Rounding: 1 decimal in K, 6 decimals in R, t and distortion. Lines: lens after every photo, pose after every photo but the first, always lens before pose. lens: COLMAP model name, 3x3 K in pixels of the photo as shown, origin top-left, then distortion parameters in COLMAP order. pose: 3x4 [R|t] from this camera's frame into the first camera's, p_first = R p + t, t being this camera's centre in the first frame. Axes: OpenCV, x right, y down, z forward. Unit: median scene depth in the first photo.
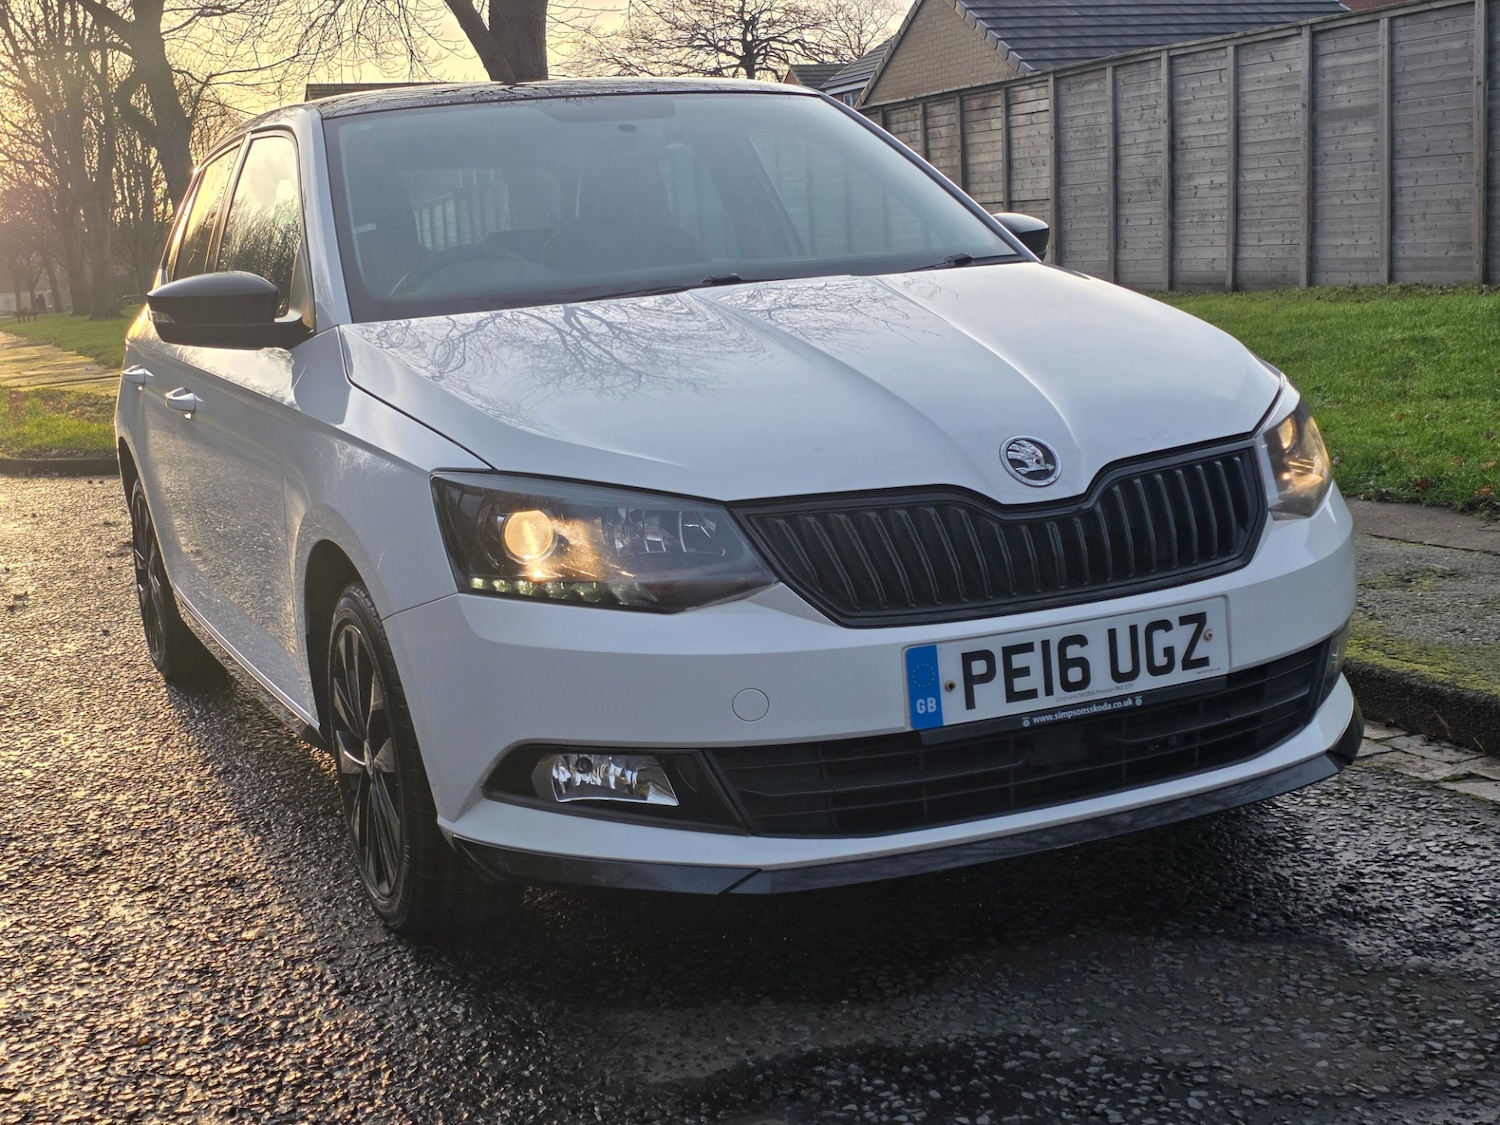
lens RADIAL K [[1995.6, 0, 728.8], [0, 1995.6, 537.2], [0, 0, 1]] dist [0.076548, 0.000000]
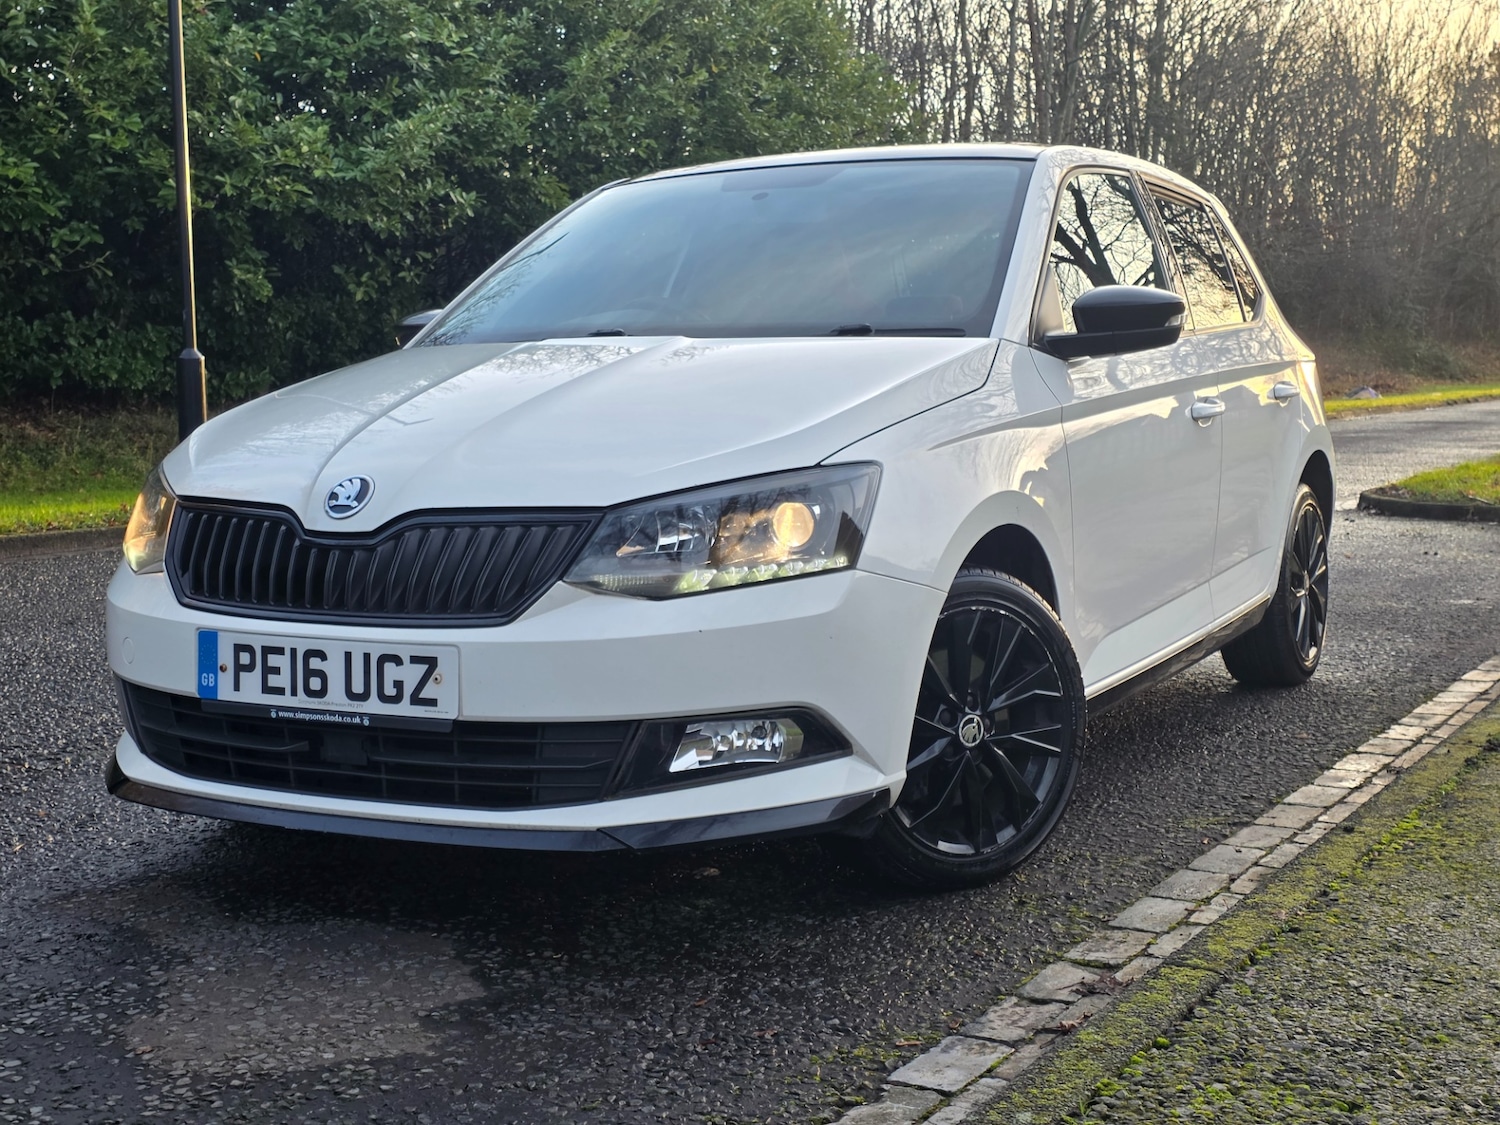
lens RADIAL K [[1995.6, 0, 750.6], [0, 1995.6, 577.0], [0, 0, 1]] dist [0.076548, 0.000000]
pose [[0.623430, 0.146994, -0.767938, 1.195460], [-0.145804, 0.986797, 0.070519, -0.108586], [0.768164, 0.068004, 0.636631, 0.454096]]
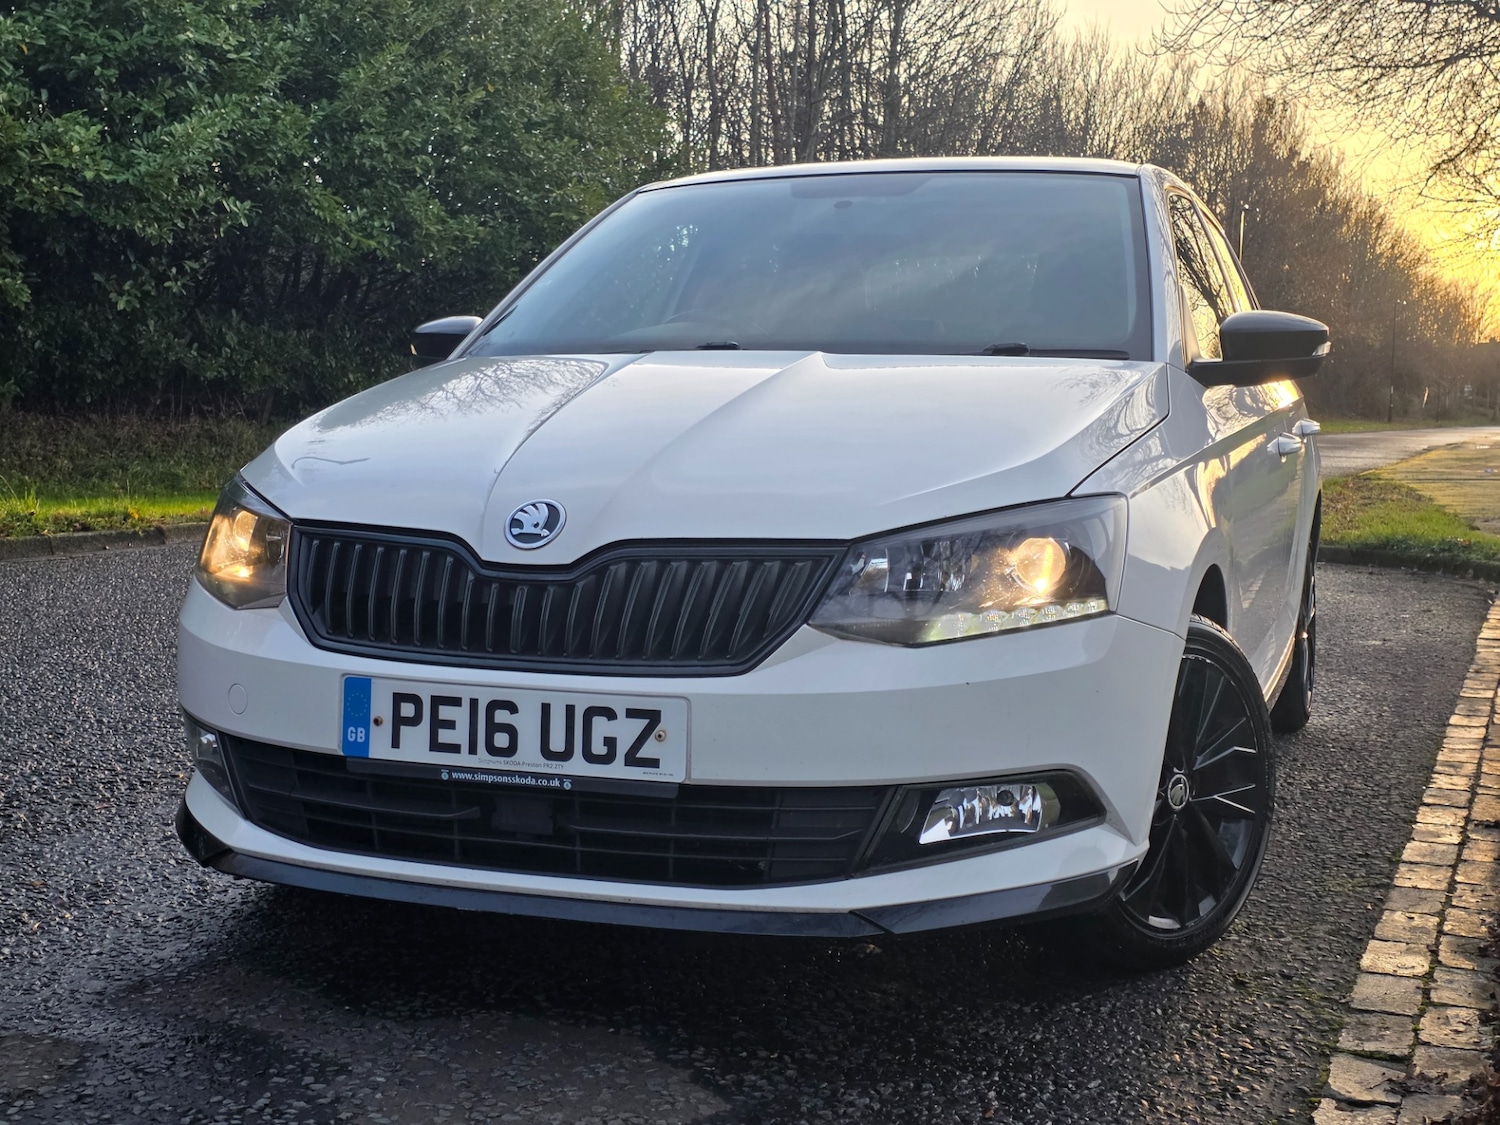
lens RADIAL K [[1995.6, 0, 743.3], [0, 1995.6, 534.2], [0, 0, 1]] dist [0.076548, 0.000000]
pose [[0.722959, 0.130815, -0.678394, 0.911017], [-0.165061, 0.986180, 0.014261, -0.065162], [0.670884, 0.101666, 0.734560, 0.343061]]
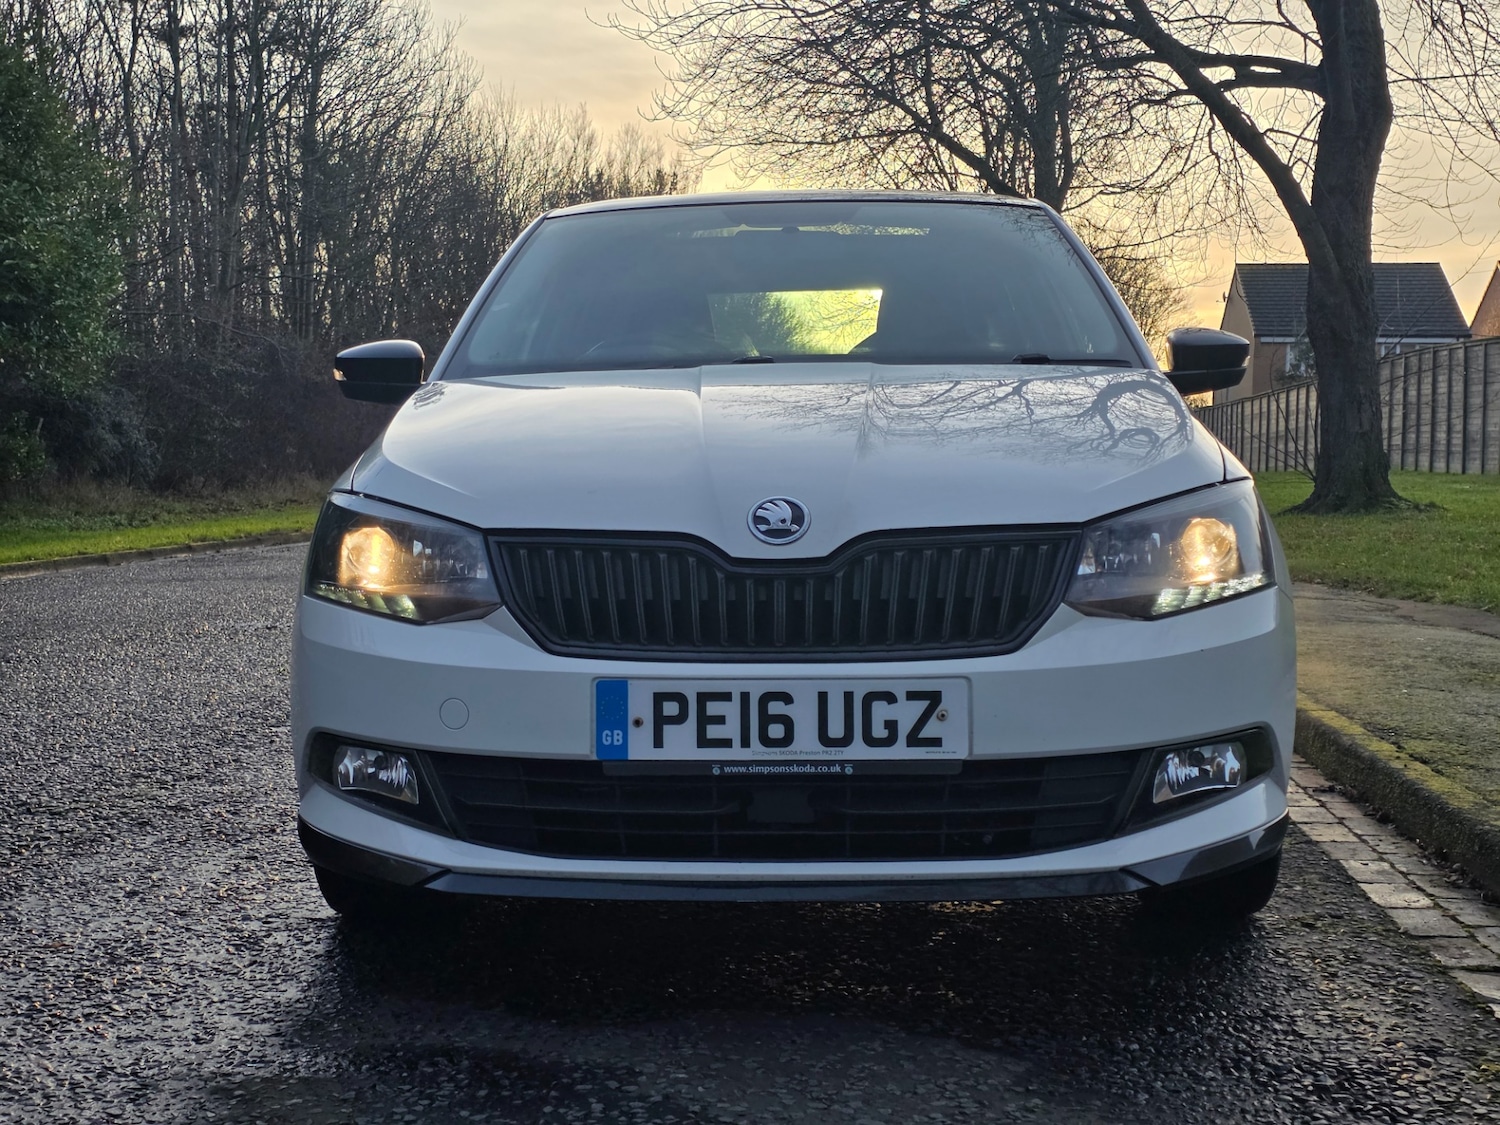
lens RADIAL K [[1995.6, 0, 752.9], [0, 1995.6, 530.3], [0, 0, 1]] dist [0.076548, 0.000000]
pose [[0.898522, 0.083160, -0.430978, 0.584063], [-0.121694, 0.990594, -0.062570, 0.032580], [0.421721, 0.108668, 0.900191, 0.079204]]
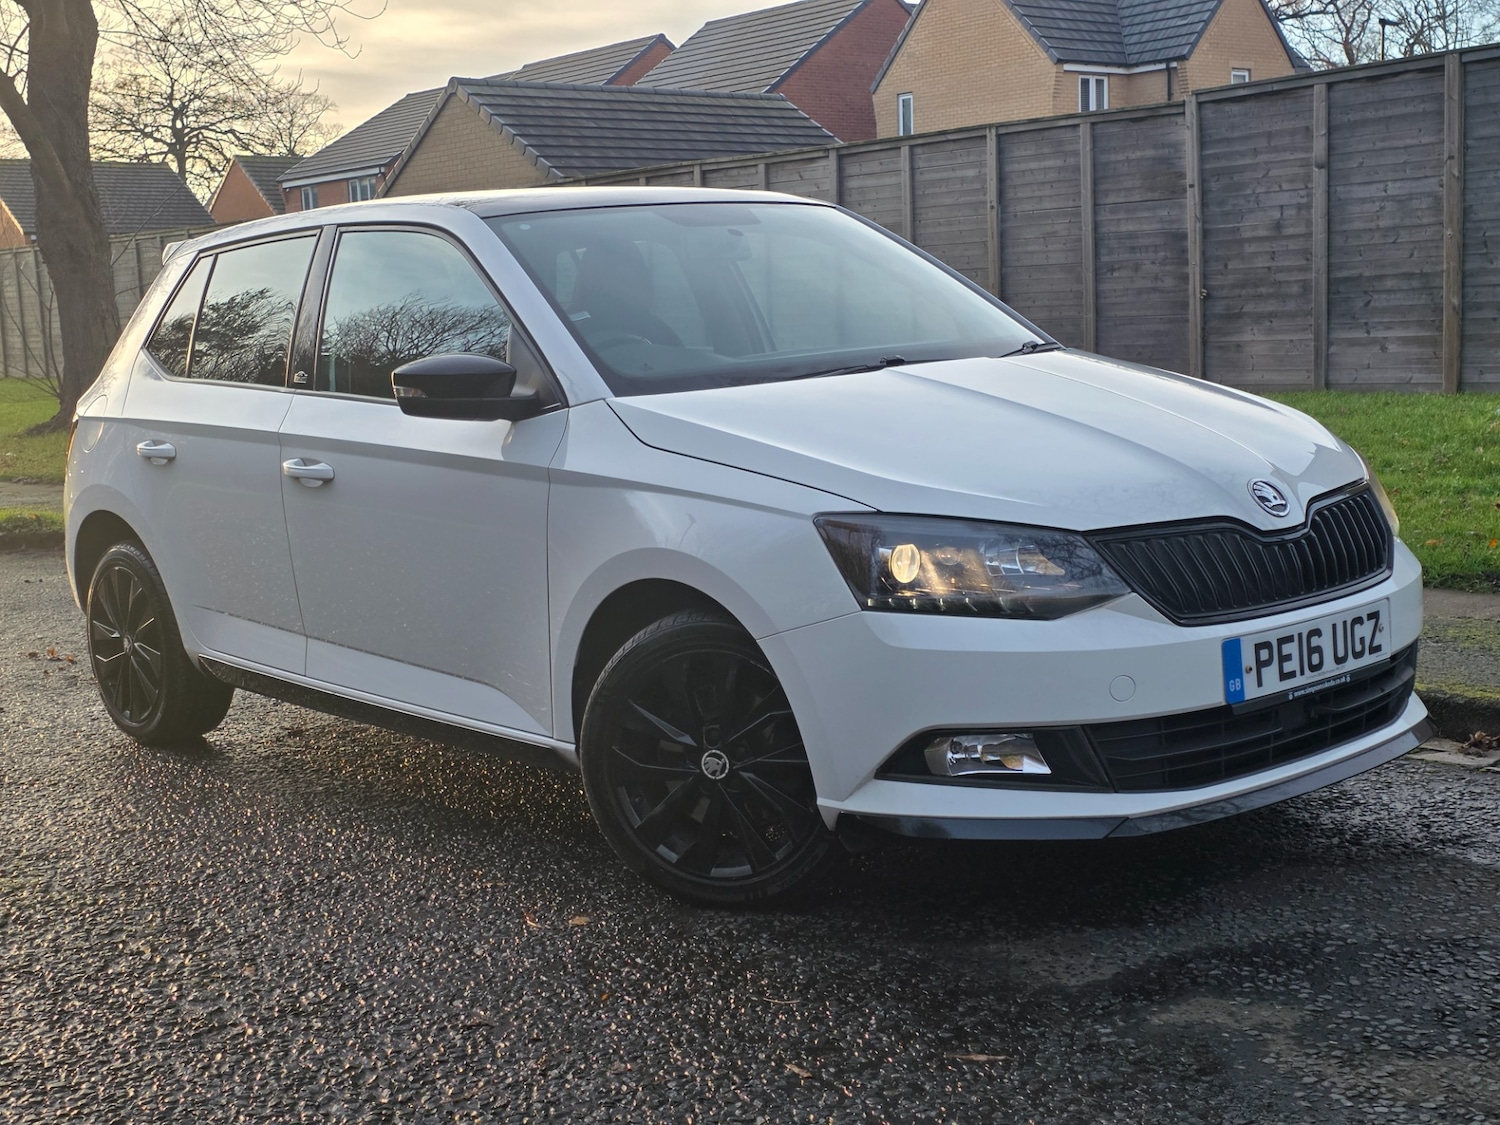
lens RADIAL K [[1995.6, 0, 742.4], [0, 1995.6, 565.5], [0, 0, 1]] dist [0.076548, 0.000000]
pose [[0.954505, -0.020997, 0.297454, -0.573721], [0.031200, 0.999075, -0.029594, 0.034386], [-0.296558, 0.037528, 0.954277, -0.147772]]
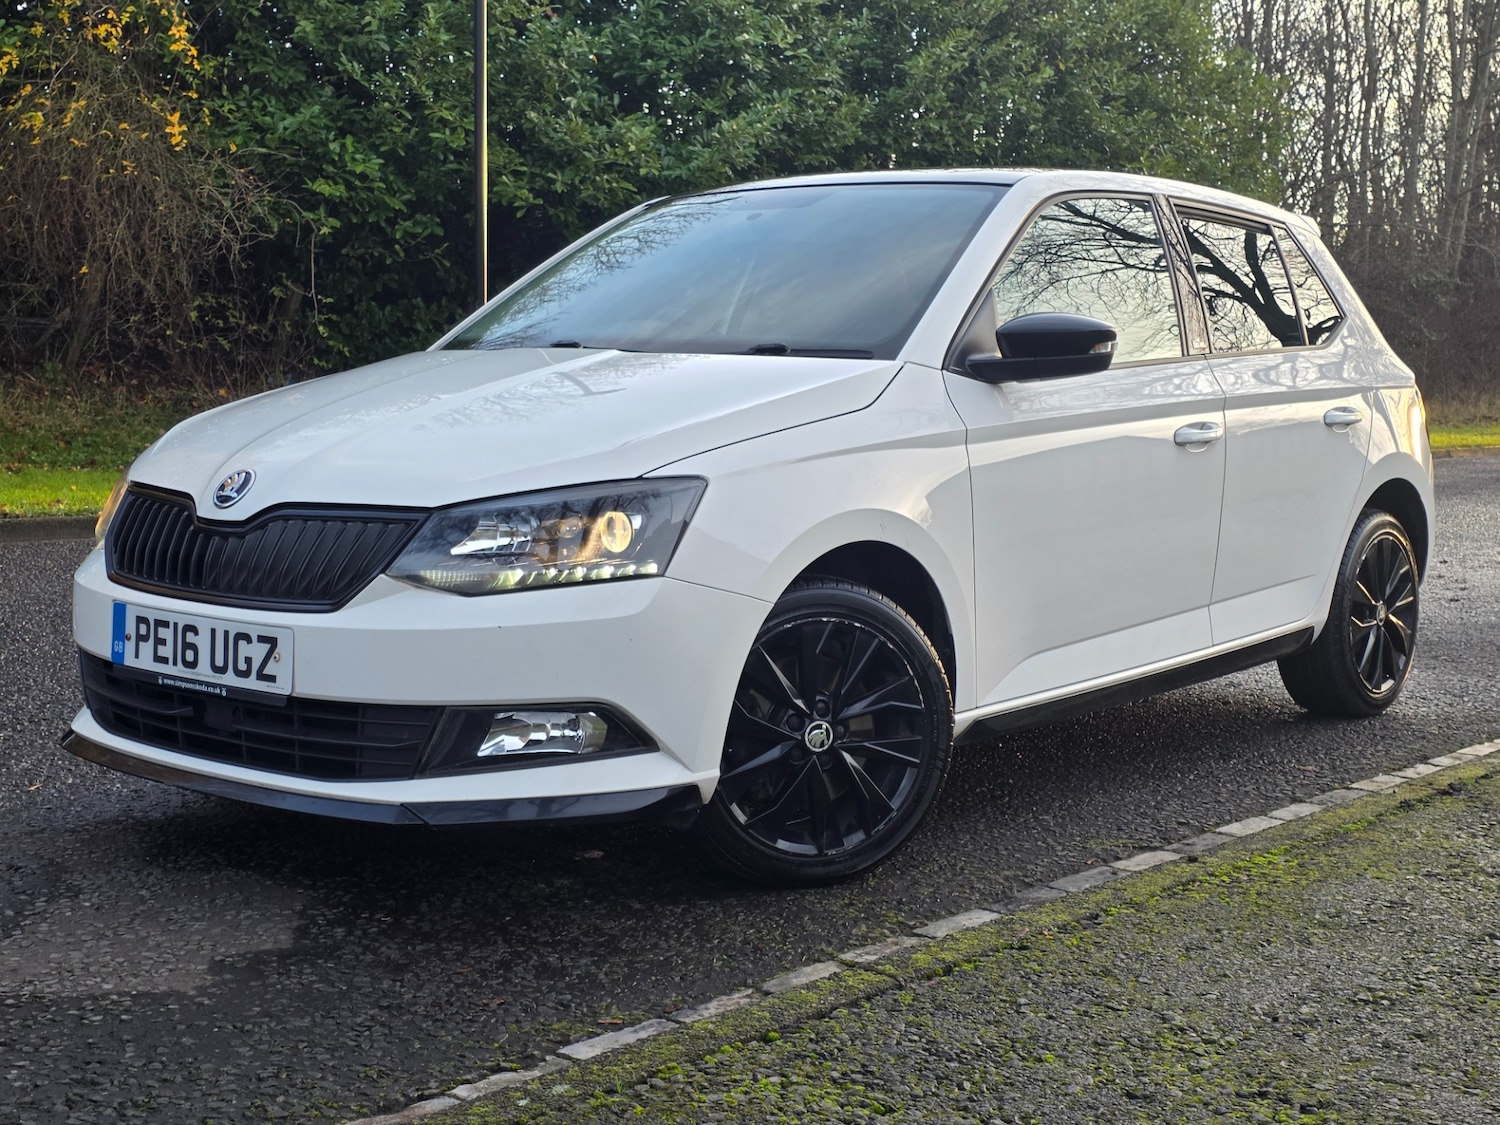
lens RADIAL K [[1995.6, 0, 759.2], [0, 1995.6, 560.2], [0, 0, 1]] dist [0.076548, 0.000000]
pose [[0.457874, 0.170087, -0.872595, 1.437103], [-0.178118, 0.979177, 0.097399, -0.179129], [0.870991, 0.110828, 0.478635, 0.693511]]
